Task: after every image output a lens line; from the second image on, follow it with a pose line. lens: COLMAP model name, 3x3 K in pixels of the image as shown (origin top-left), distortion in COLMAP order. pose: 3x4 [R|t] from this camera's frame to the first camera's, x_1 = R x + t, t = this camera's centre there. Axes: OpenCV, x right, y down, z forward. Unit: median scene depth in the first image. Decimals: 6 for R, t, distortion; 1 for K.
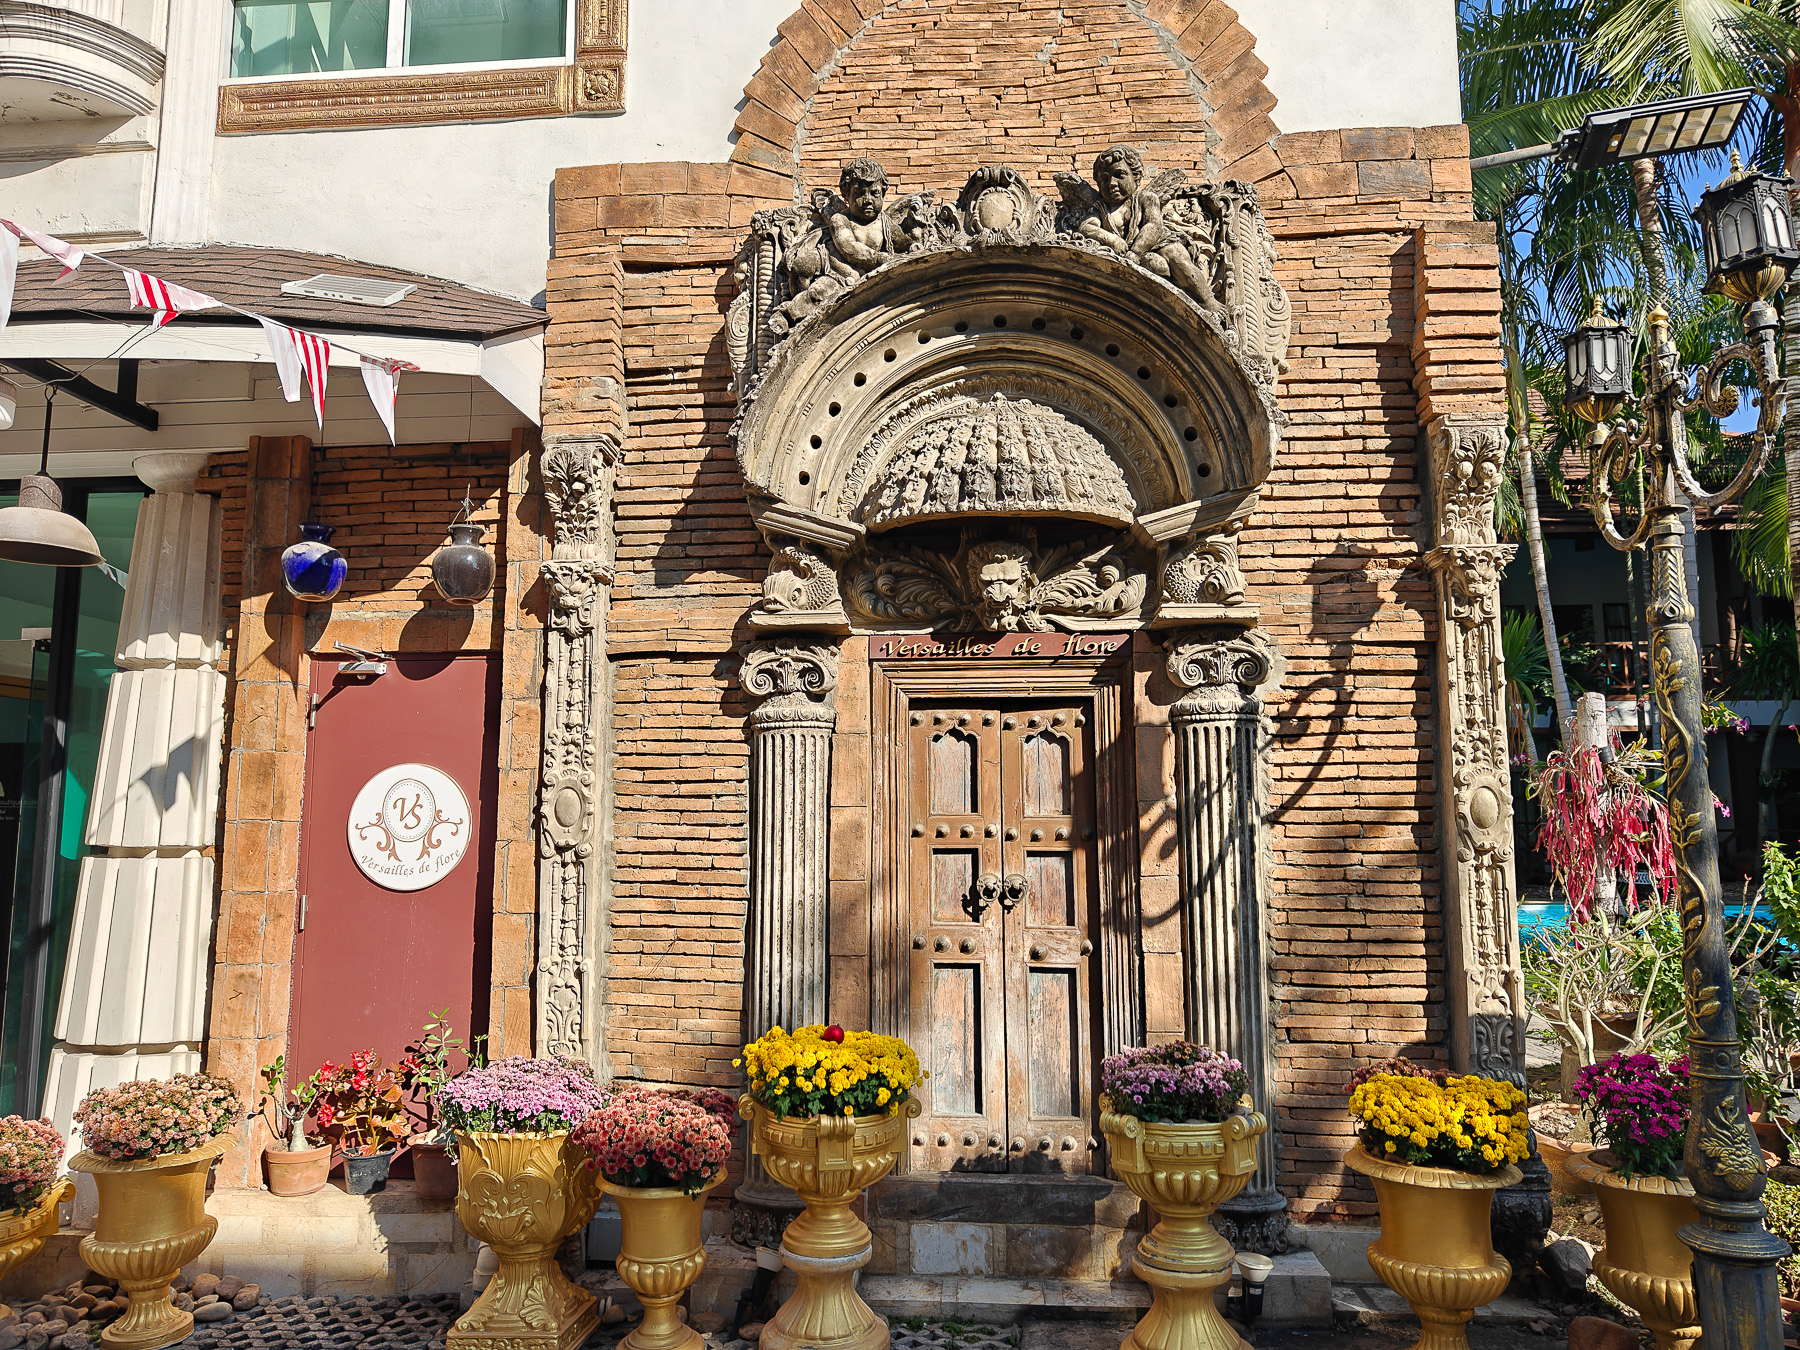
lens RADIAL K [[1226.1, 0, 900.2], [0, 1226.1, 672.3], [0, 0, 1]] dist [0.014428, 0.001125]
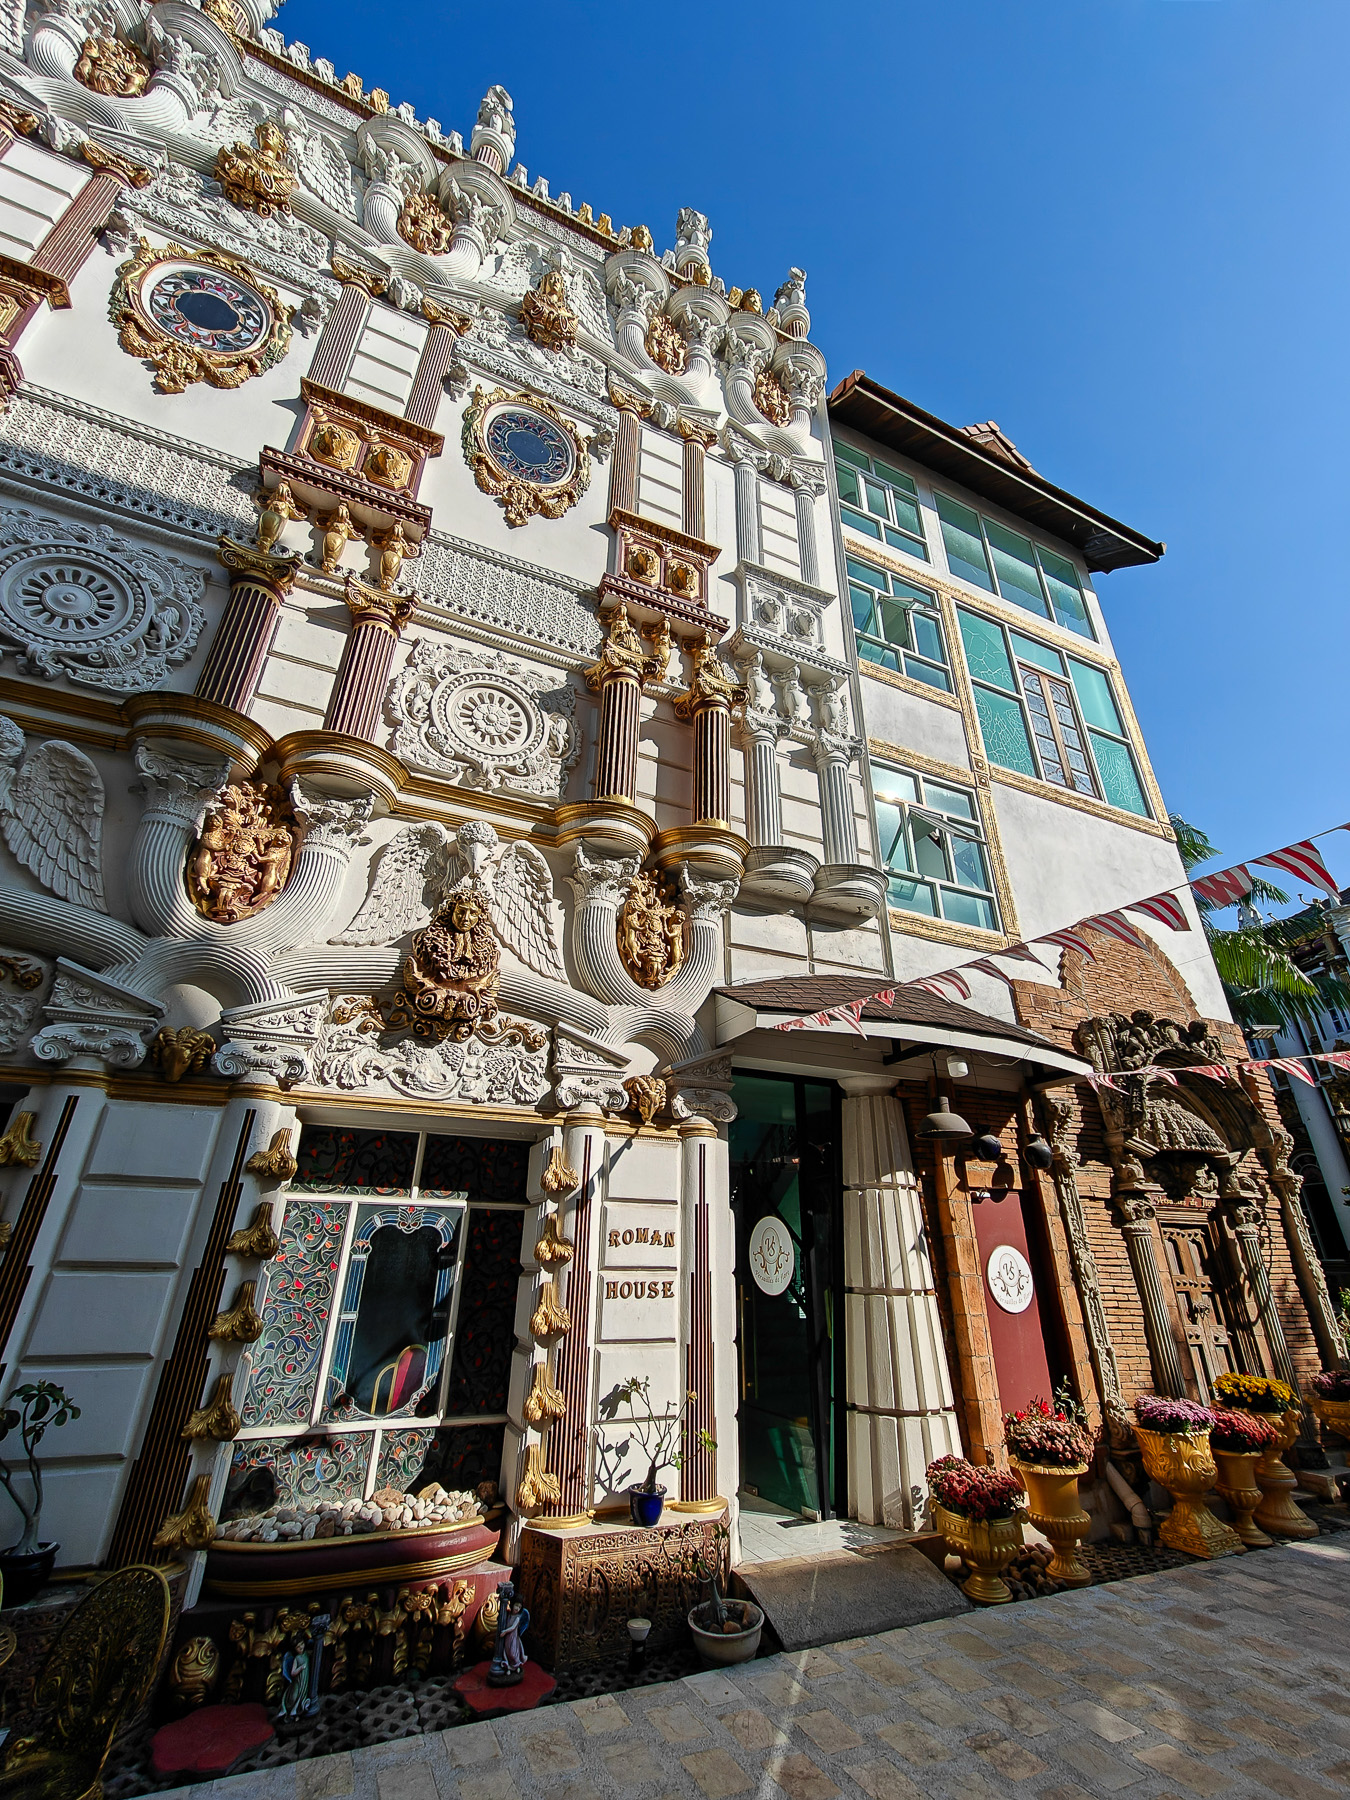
lens RADIAL K [[734.4, 0, 674.5], [0, 734.4, 905.1], [0, 0, 1]] dist [-0.004460, -0.000648]
pose [[0.875014, 0.225349, 0.428448, -1.621706], [-0.081971, 0.941237, -0.327649, -0.016972], [-0.477106, 0.251578, 0.842068, 0.071911]]
